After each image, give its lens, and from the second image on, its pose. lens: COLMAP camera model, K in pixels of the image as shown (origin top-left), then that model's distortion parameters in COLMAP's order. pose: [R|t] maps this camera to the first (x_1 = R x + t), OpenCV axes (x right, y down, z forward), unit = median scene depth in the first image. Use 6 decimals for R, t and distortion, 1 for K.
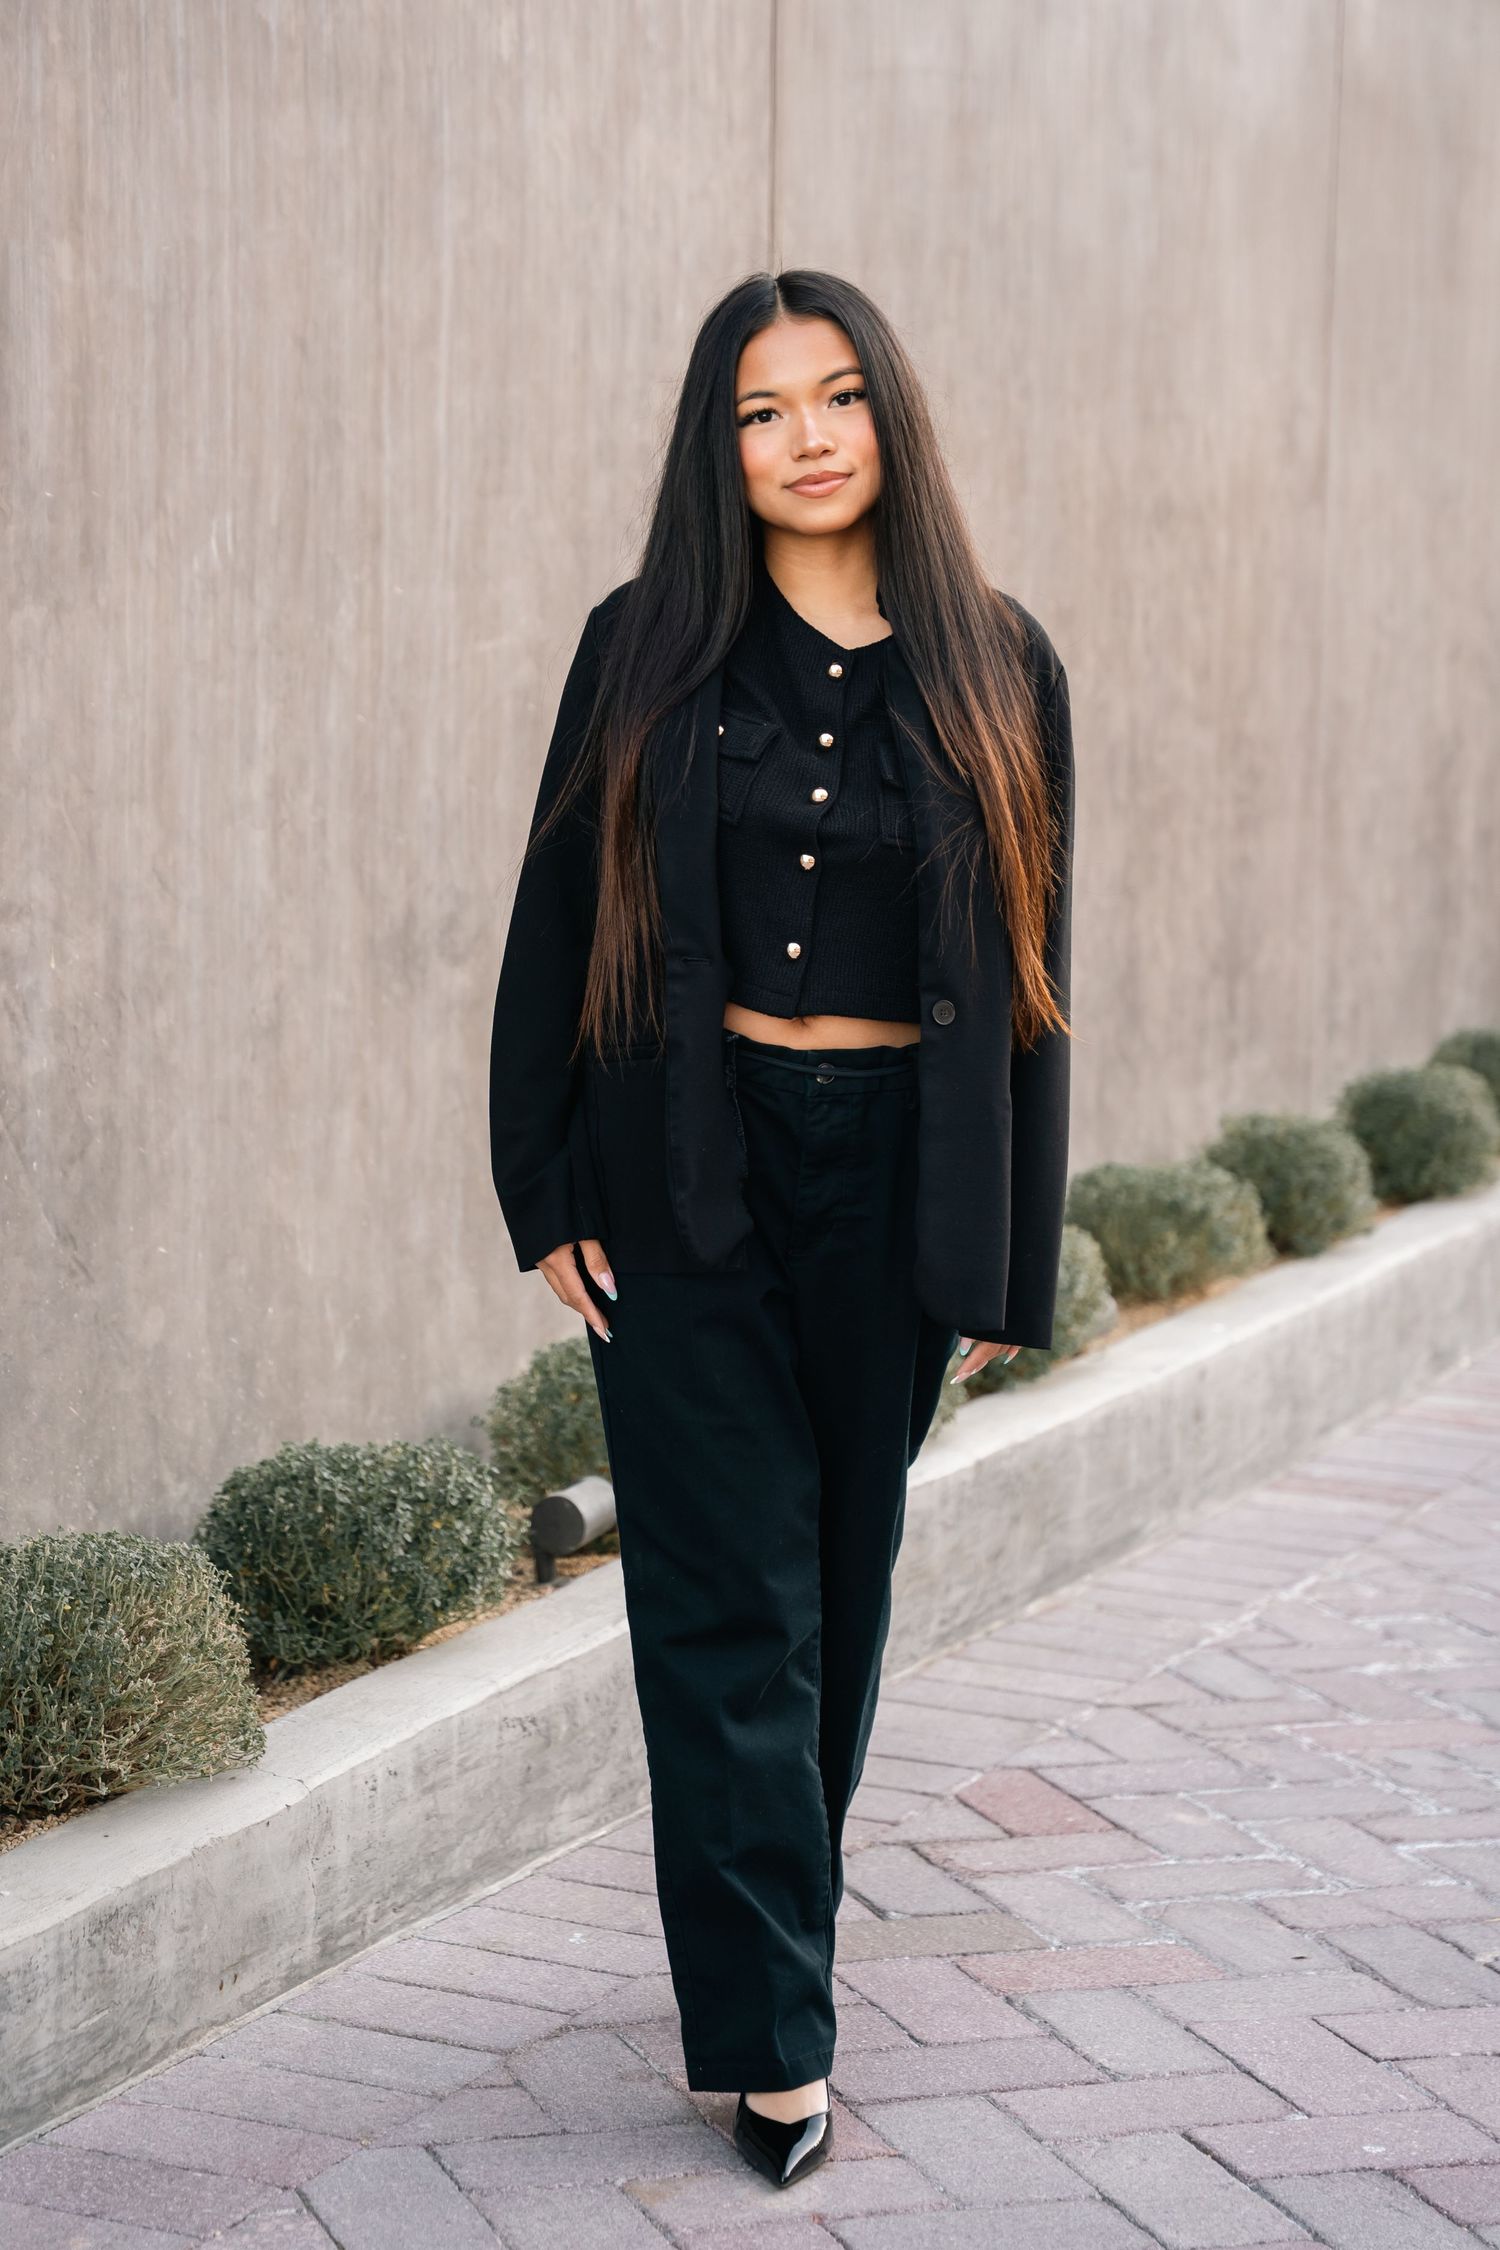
lens RADIAL K [[4323.9, 0, 730.9], [0, 4323.9, 1081.0], [0, 0, 1]] dist [0.227536, 0.000000]
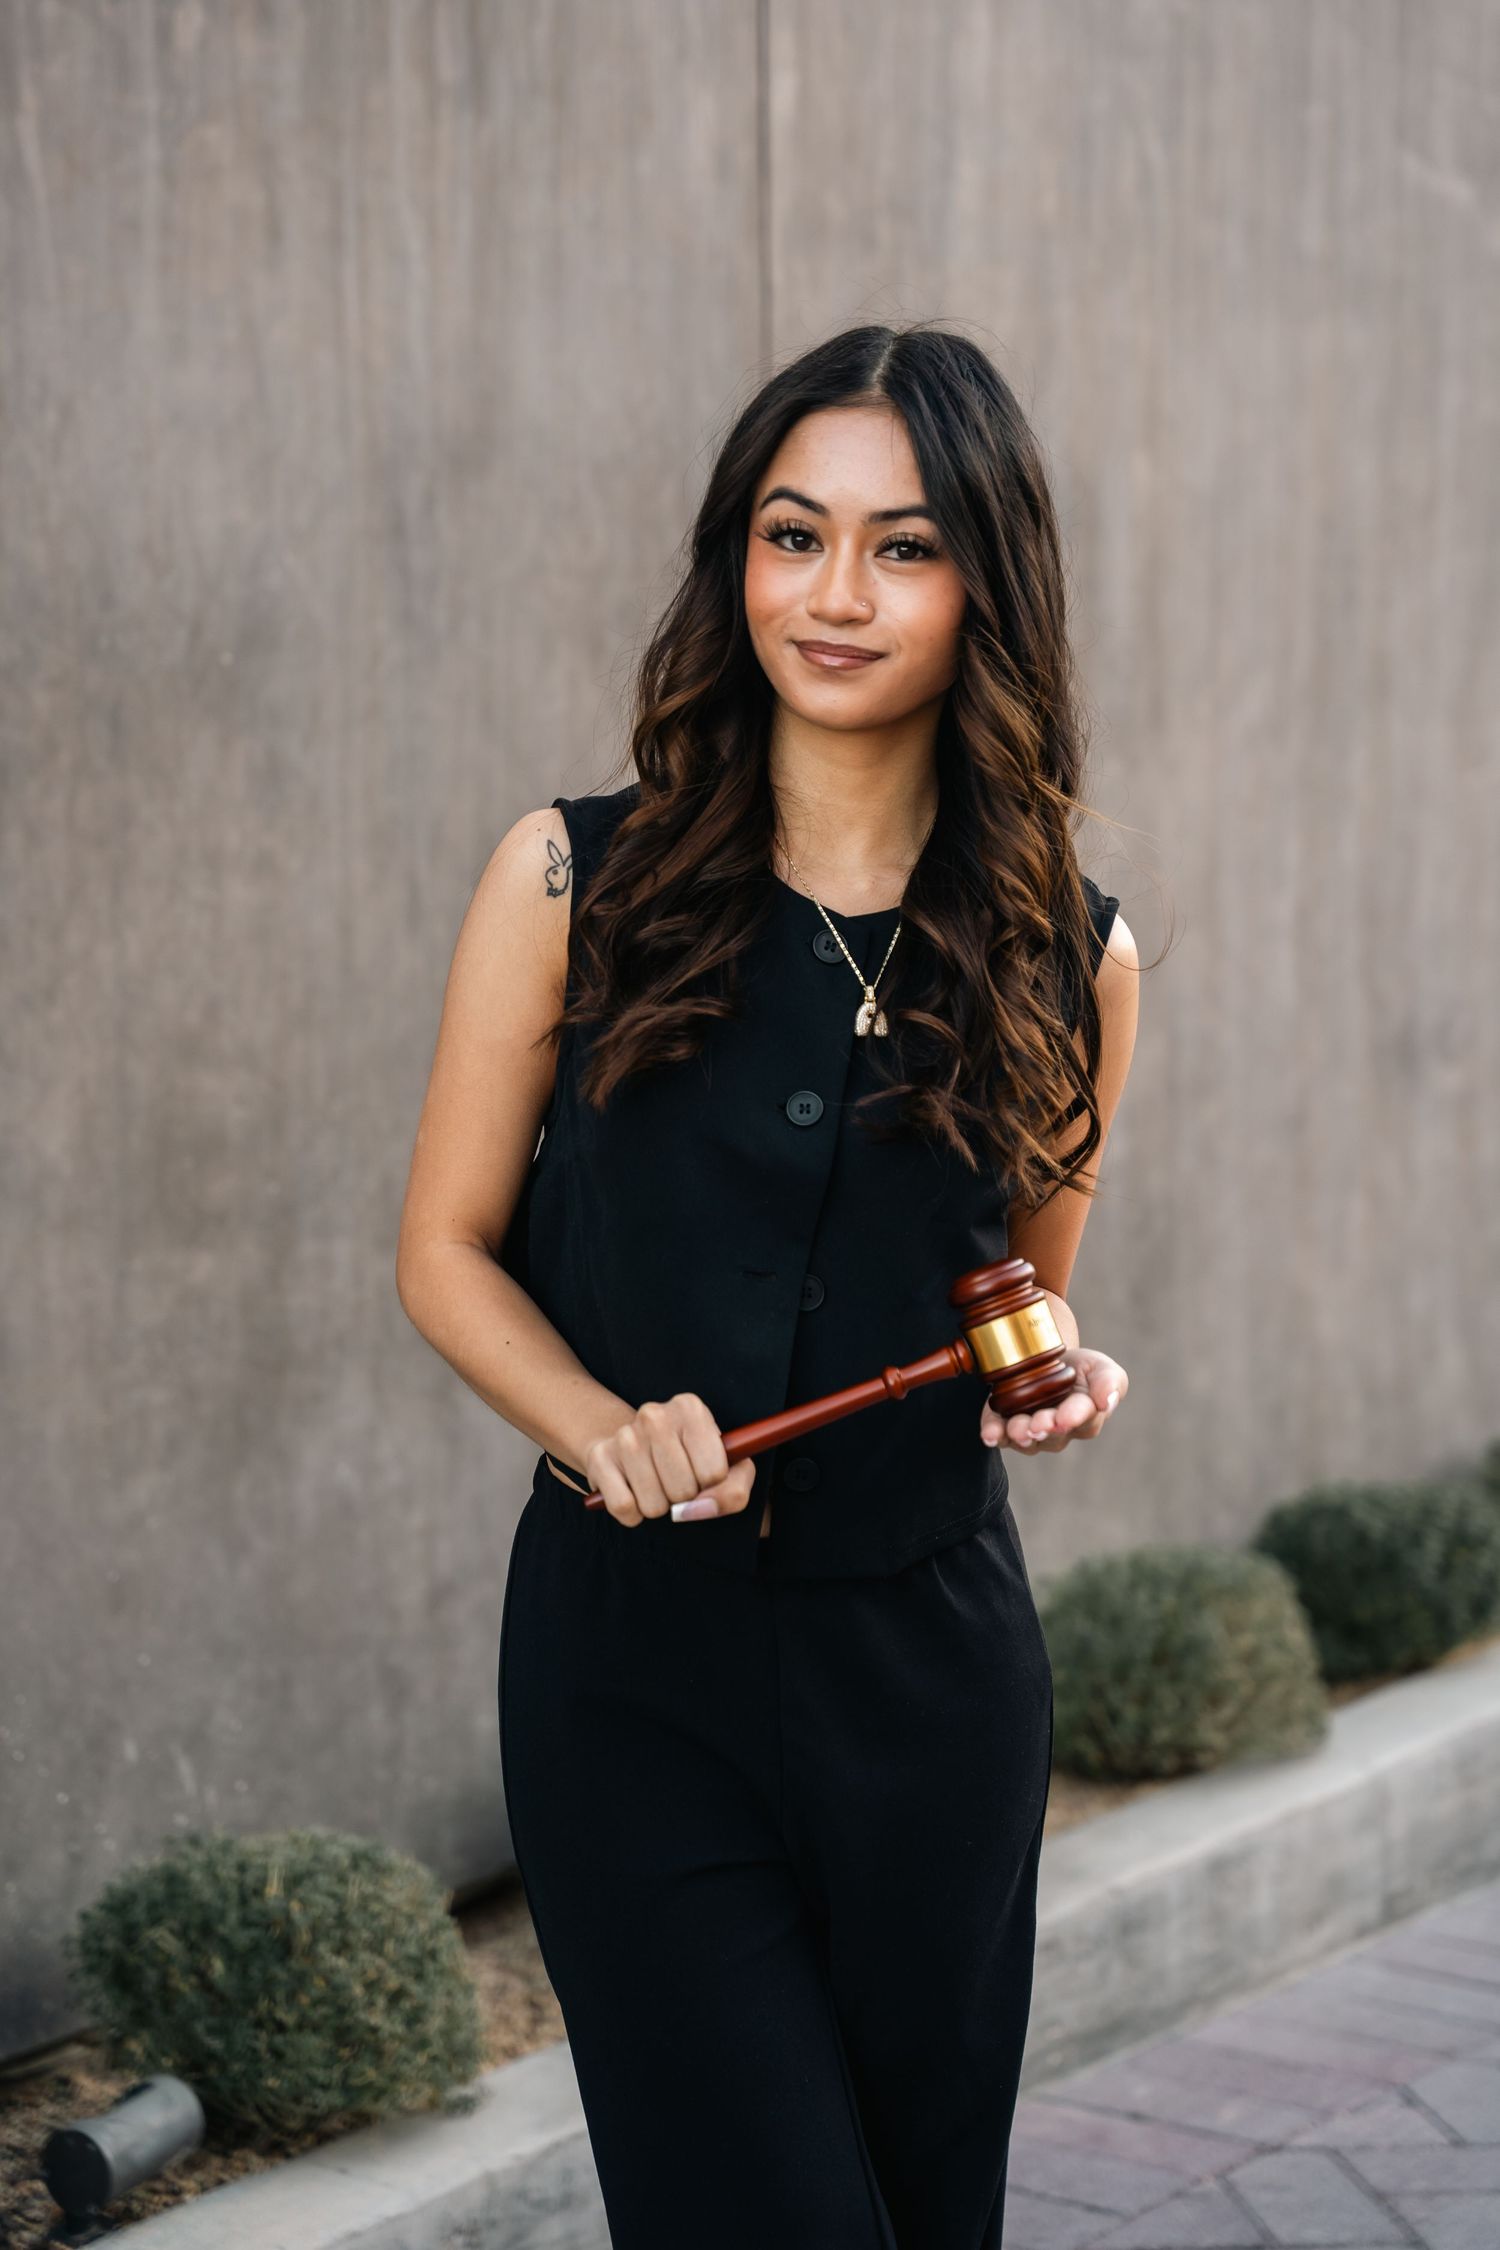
lens RADIAL K [[4511.6, 0, 730.5], [0, 4511.6, 1104.2], [0, 0, 1]] dist [0.257656, 0.000000]
pose [[0.984307, -0.005513, -0.176381, -0.041647], [0.001976, 0.999794, -0.020223, 0.007246], [0.176456, 0.019557, 0.984114, -0.196552]]
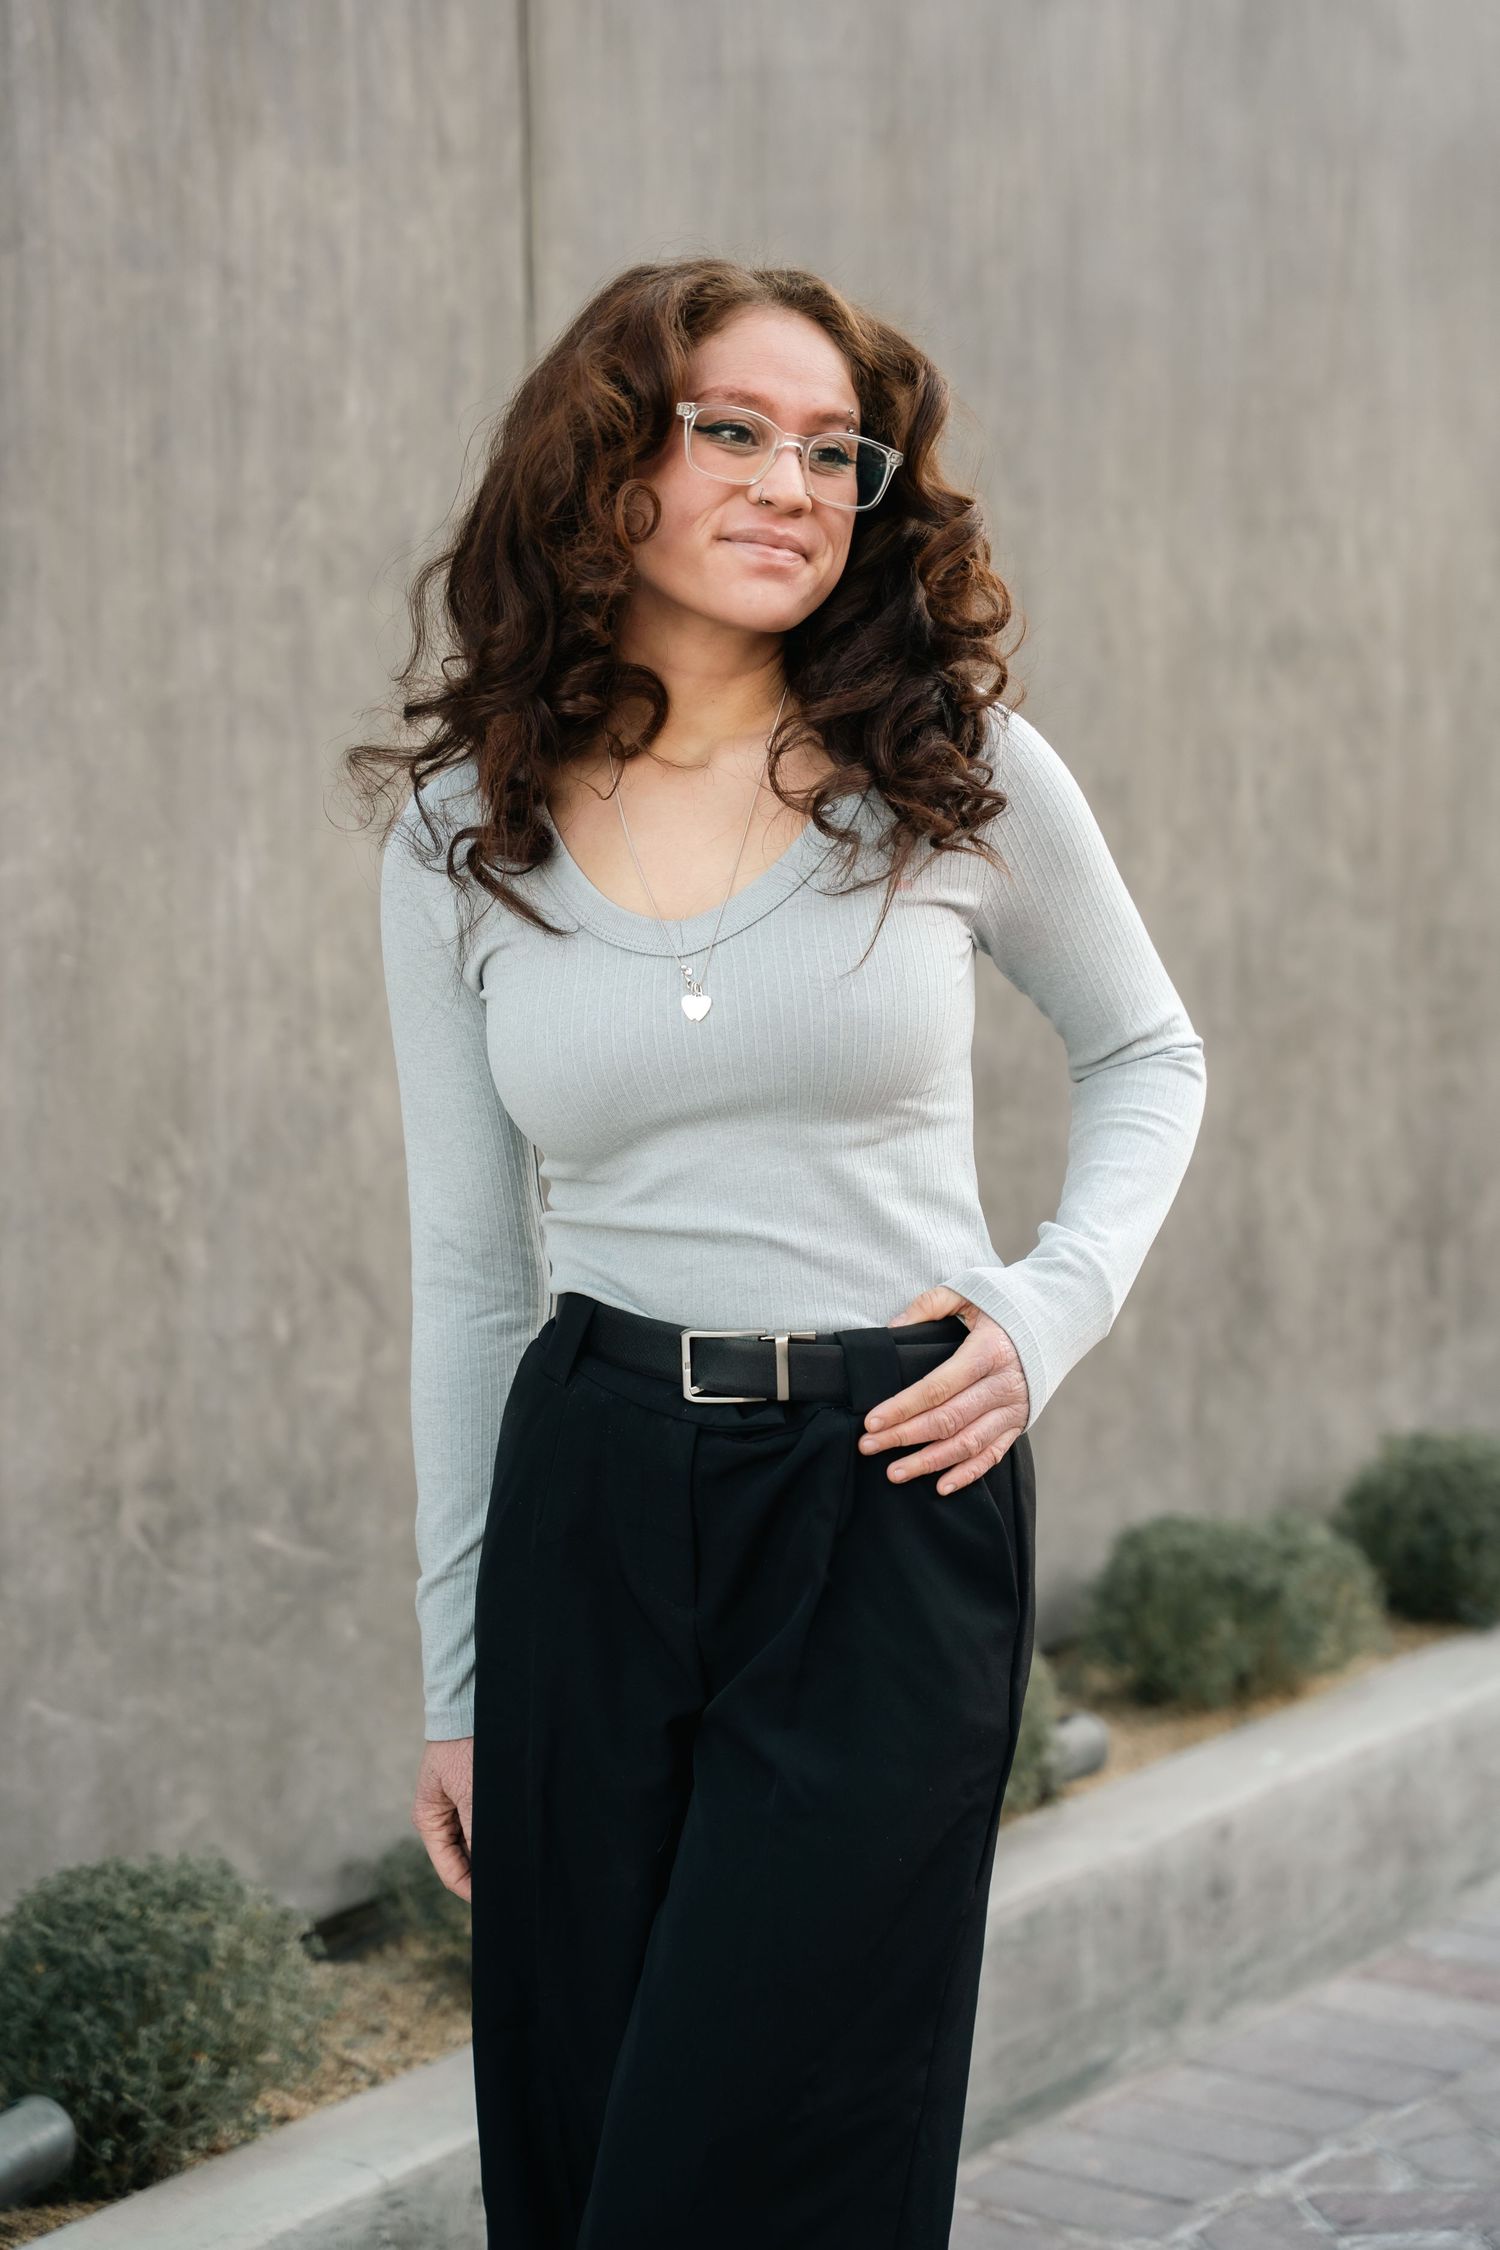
lens RADIAL K [[4511.6, 0, 793.1], [0, 4511.6, 1094.4], [0, 0, 1]] dist [0.257656, 0.000000]
pose [[0.988734, -0.005871, -0.149566, 0.201302], [0.002311, 0.999710, -0.023969, -0.050330], [0.149663, 0.023354, 0.988461, 0.307074]]
